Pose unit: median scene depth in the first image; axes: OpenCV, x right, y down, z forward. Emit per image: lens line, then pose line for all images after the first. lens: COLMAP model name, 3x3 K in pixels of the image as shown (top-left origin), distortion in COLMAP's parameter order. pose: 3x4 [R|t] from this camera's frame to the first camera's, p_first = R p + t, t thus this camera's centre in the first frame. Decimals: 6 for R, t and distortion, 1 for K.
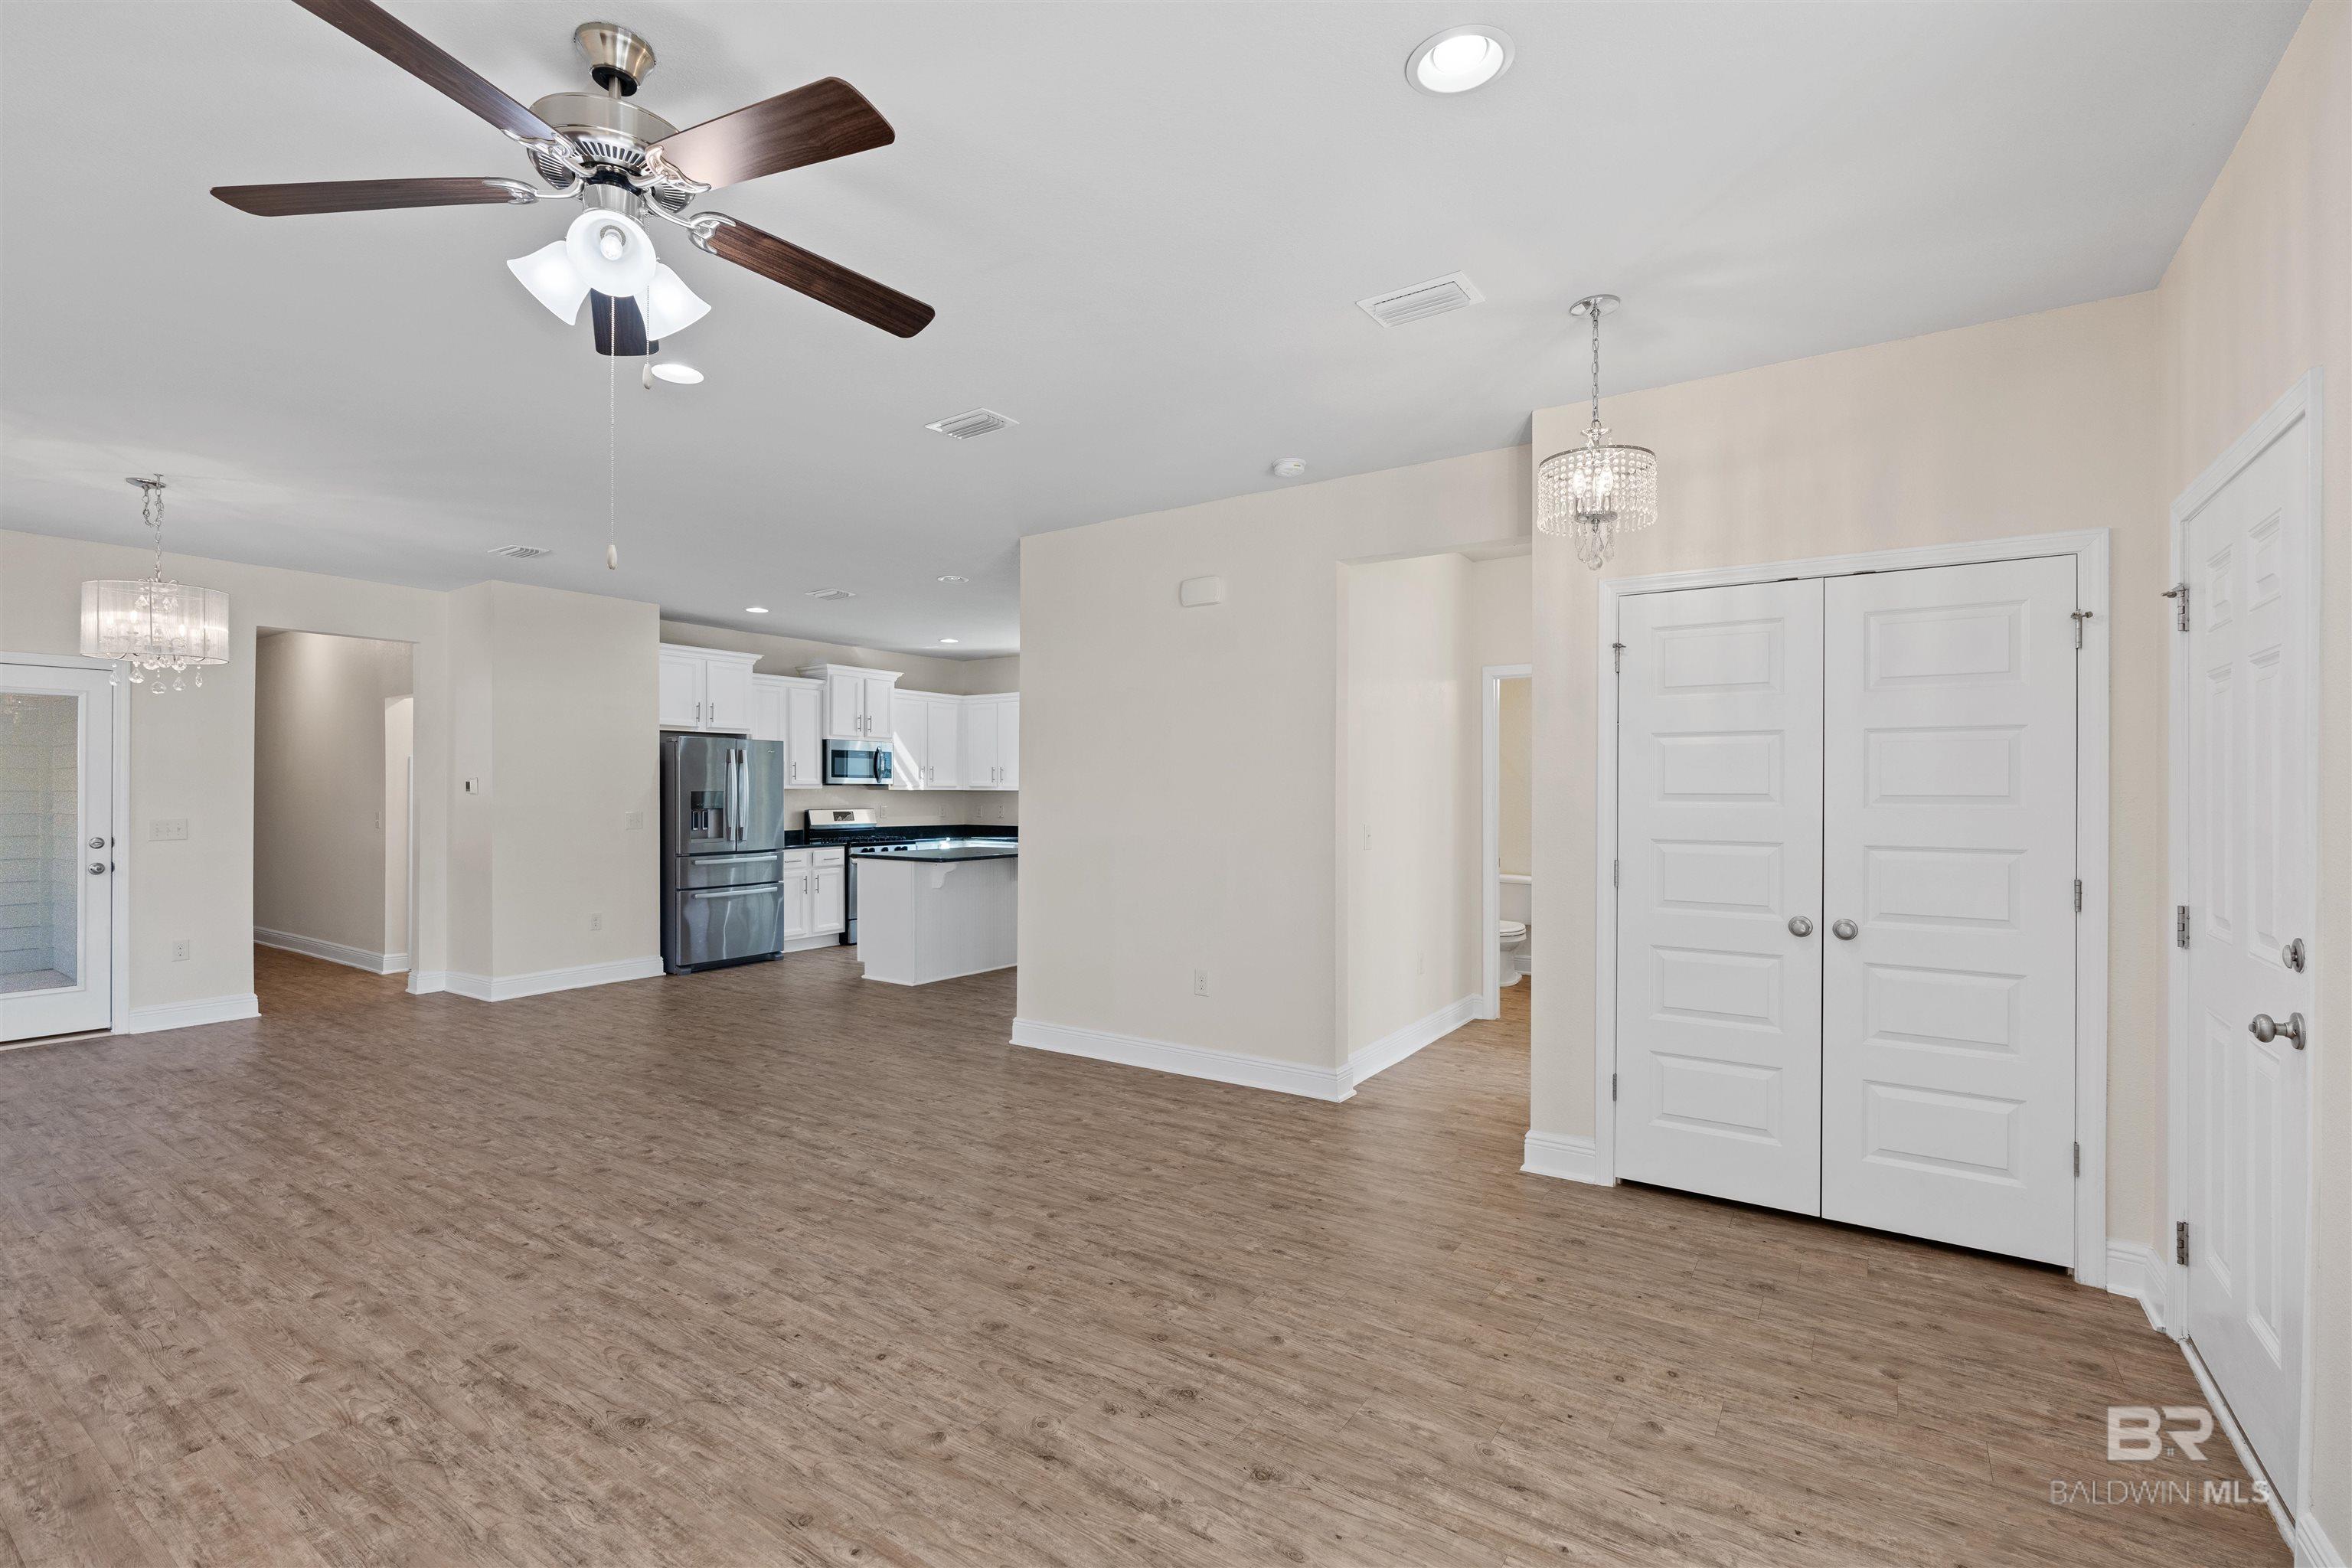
lens RADIAL K [[1040.0, 0, 1161.8], [0, 1040.0, 787.0], [0, 0, 1]] dist [-0.002819, 0.000345]
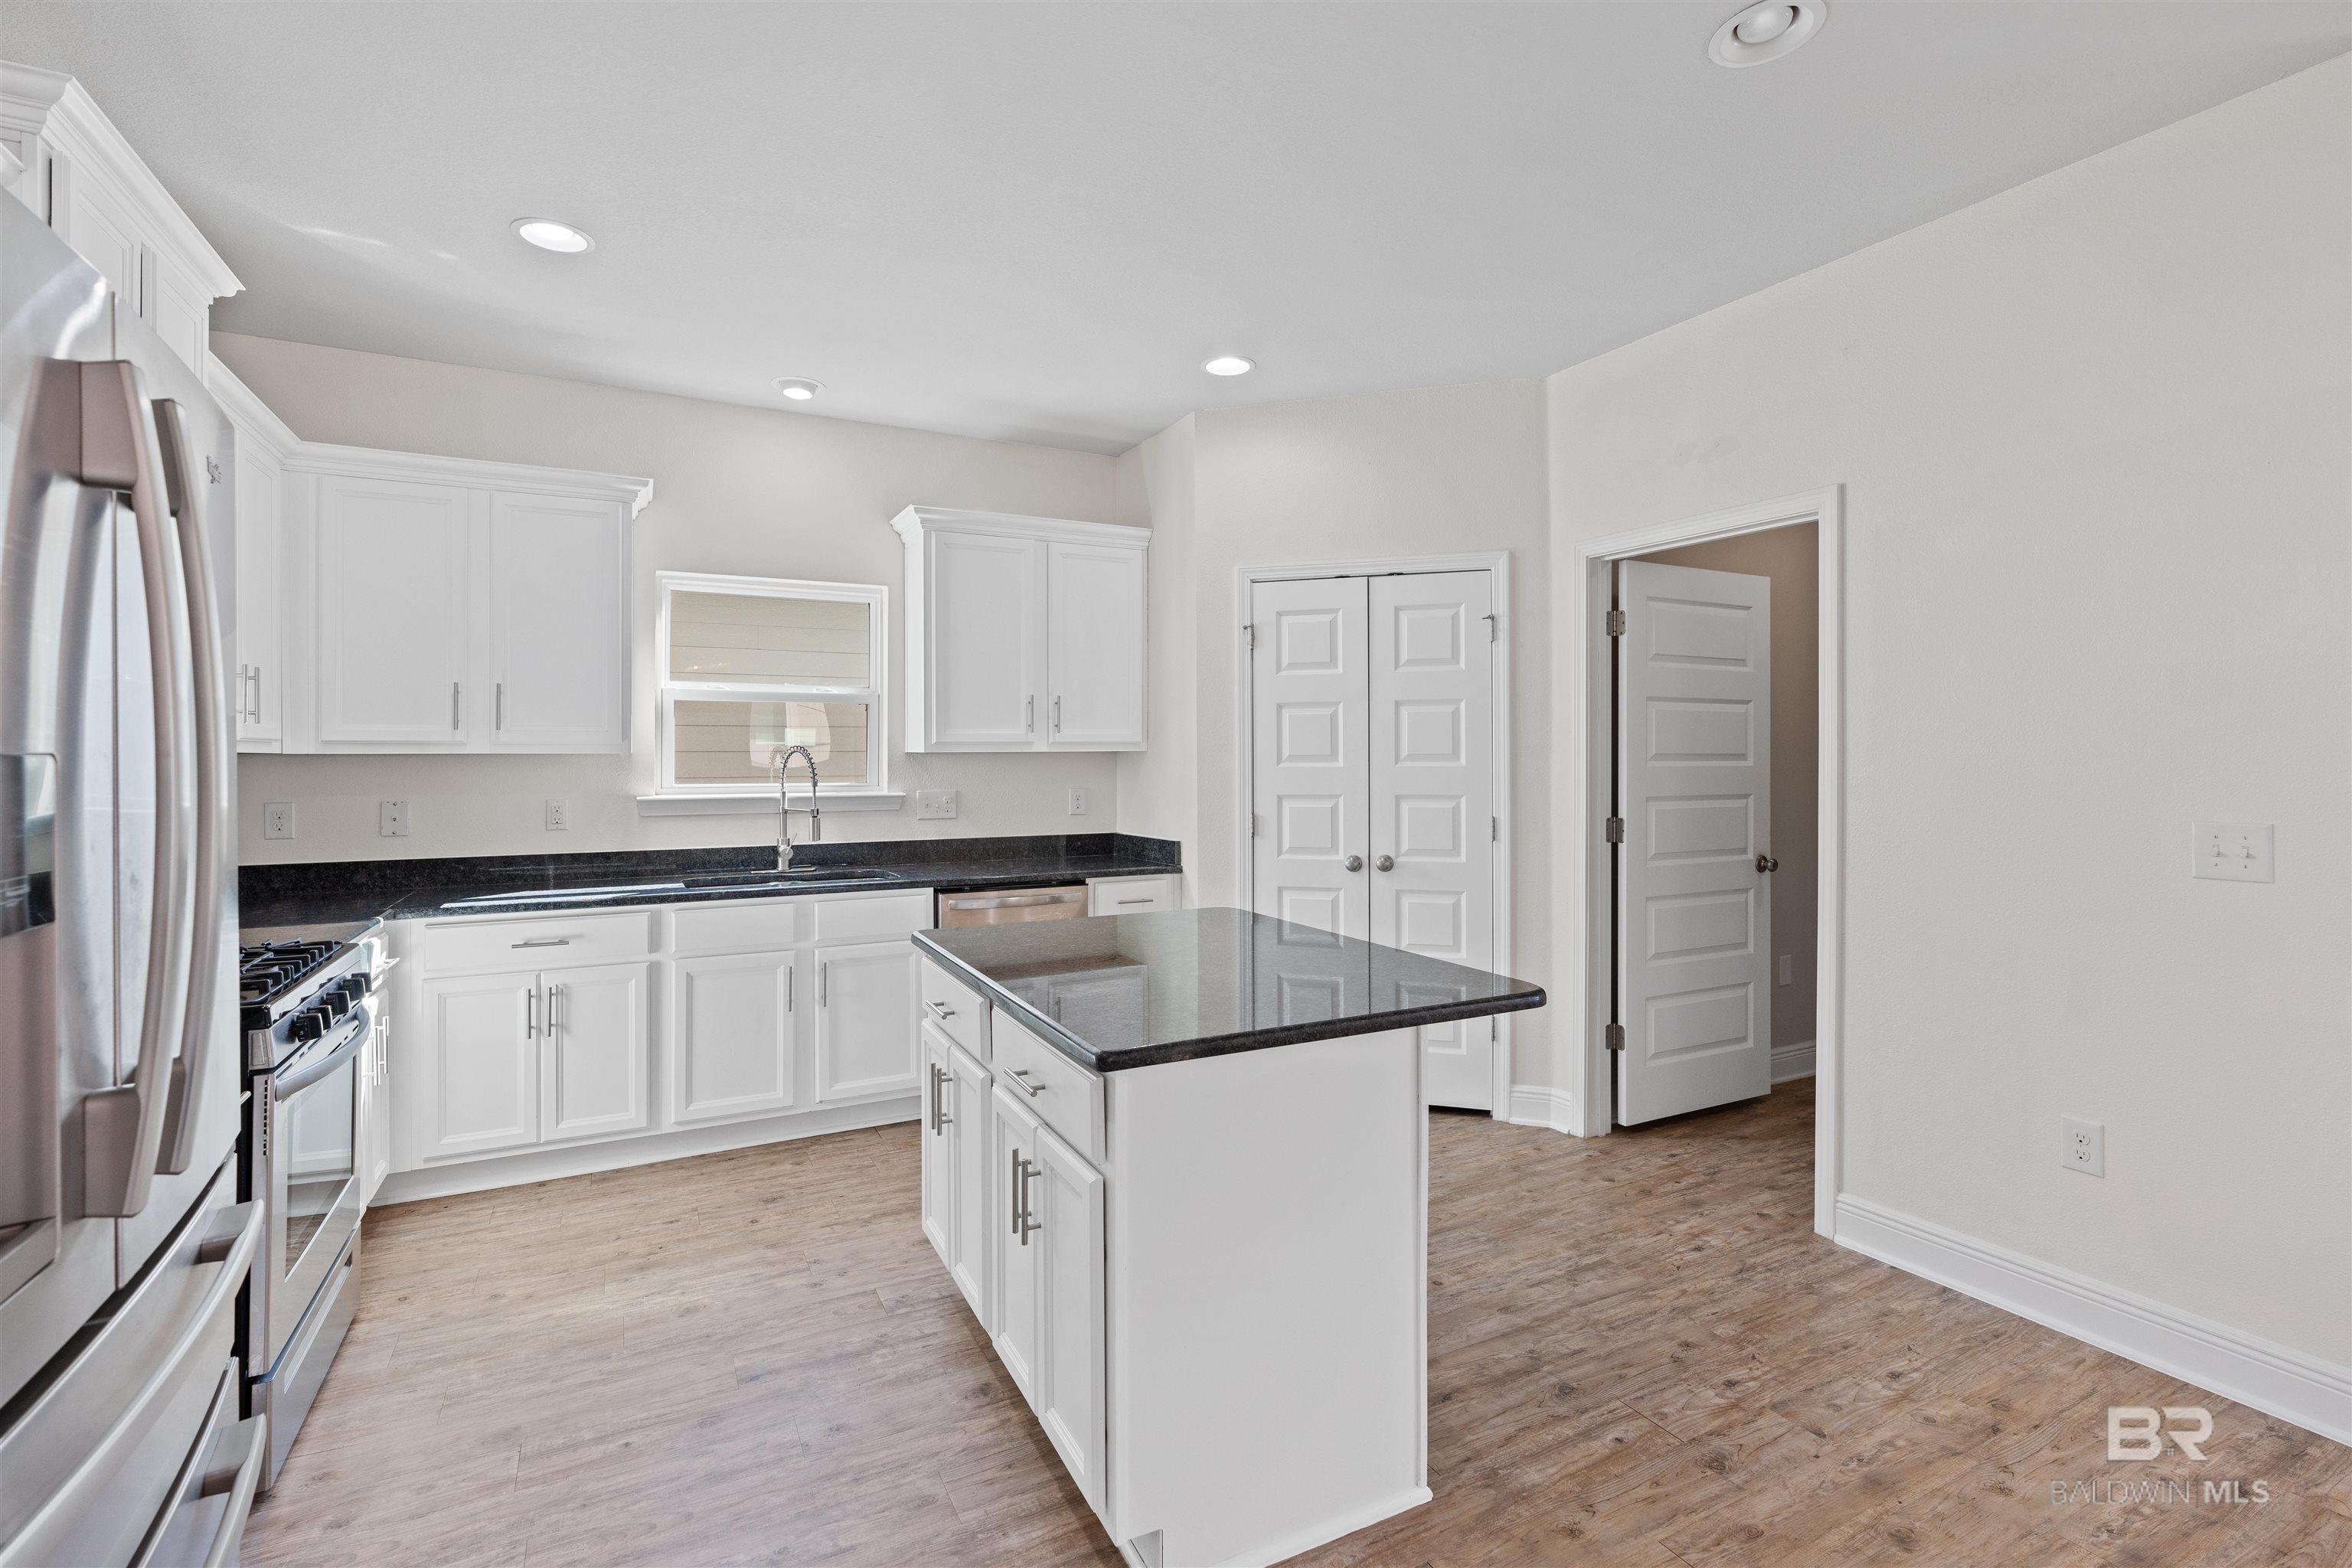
lens RADIAL K [[1053.6, 0, 1167.9], [0, 1053.6, 758.0], [0, 0, 1]] dist [-0.010359, 0.001012]
pose [[0.473373, -0.005662, 0.880844, -0.869557], [-0.000183, 0.999979, 0.006526, 0.006525], [-0.880862, -0.003250, 0.473361, 1.624952]]
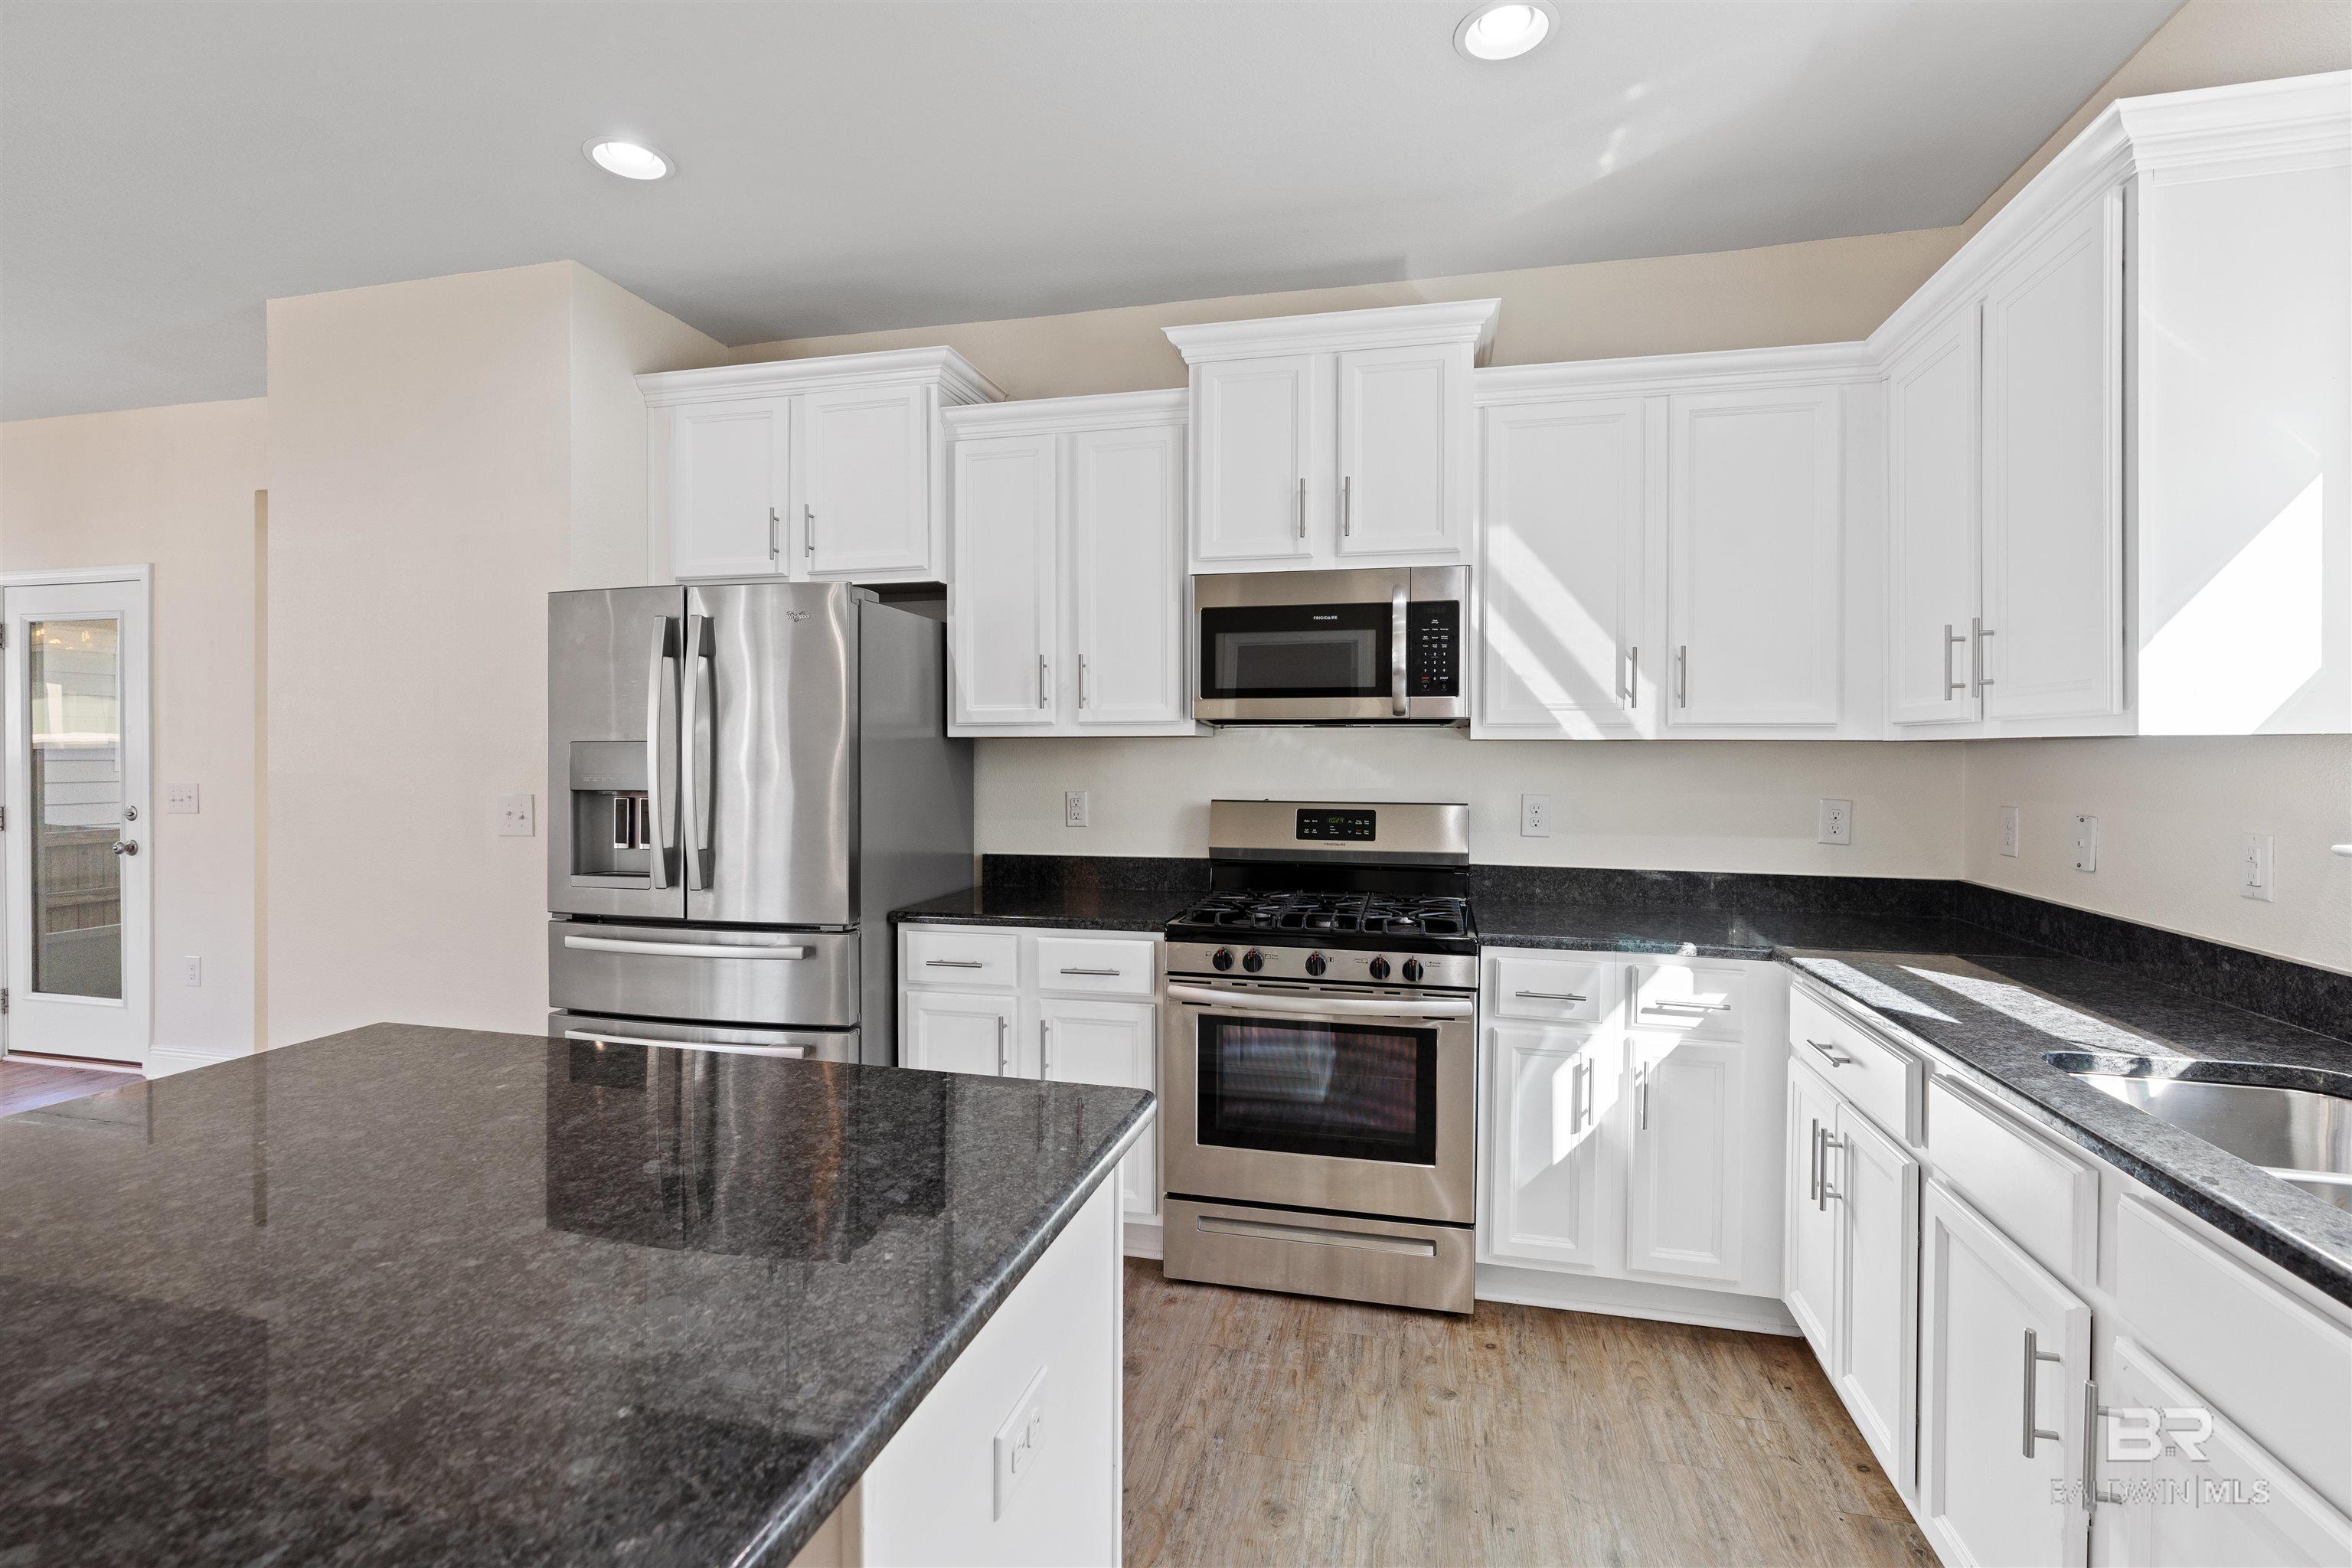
lens RADIAL K [[1053.6, 0, 1167.9], [0, 1053.6, 758.0], [0, 0, 1]] dist [-0.010359, 0.001012]
pose [[0.364325, 0.004741, -0.931260, -0.070335], [0.001248, 0.999984, 0.005579, 0.014540], [0.931271, -0.003195, 0.364313, 1.956158]]
